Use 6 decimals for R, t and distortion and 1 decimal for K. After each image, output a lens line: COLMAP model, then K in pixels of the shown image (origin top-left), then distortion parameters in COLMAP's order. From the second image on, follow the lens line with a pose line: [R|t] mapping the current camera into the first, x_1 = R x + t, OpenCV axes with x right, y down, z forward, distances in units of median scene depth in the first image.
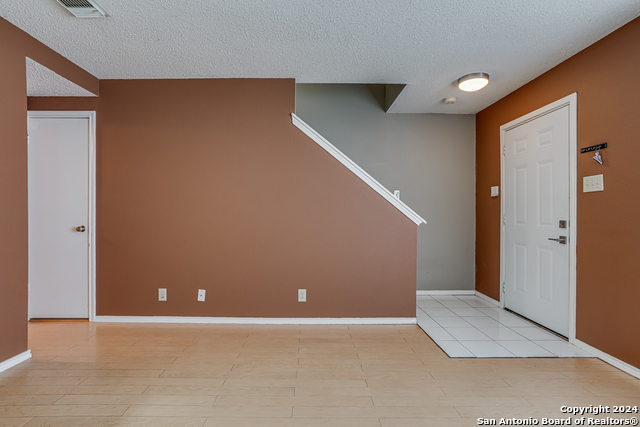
lens RADIAL K [[316.4, 0, 320.7], [0, 316.4, 211.6], [0, 0, 1]] dist [-0.011195, 0.000794]
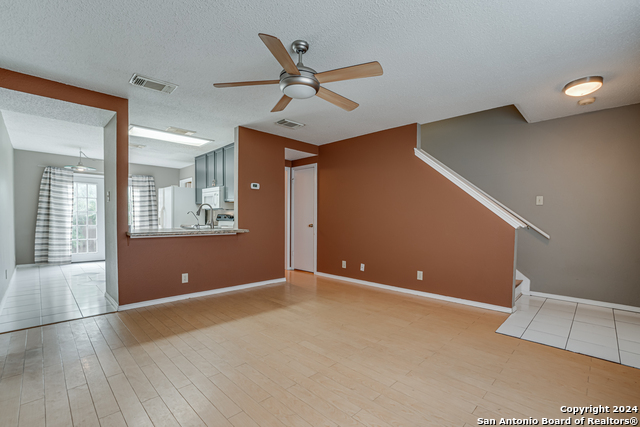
lens RADIAL K [[283.2, 0, 324.4], [0, 283.2, 216.8], [0, 0, 1]] dist [-0.001684, 0.000868]
pose [[0.732266, 0.001742, -0.681016, 0.484566], [0.002840, 0.999980, 0.005611, -0.008213], [0.681012, -0.006043, 0.732247, -0.216412]]
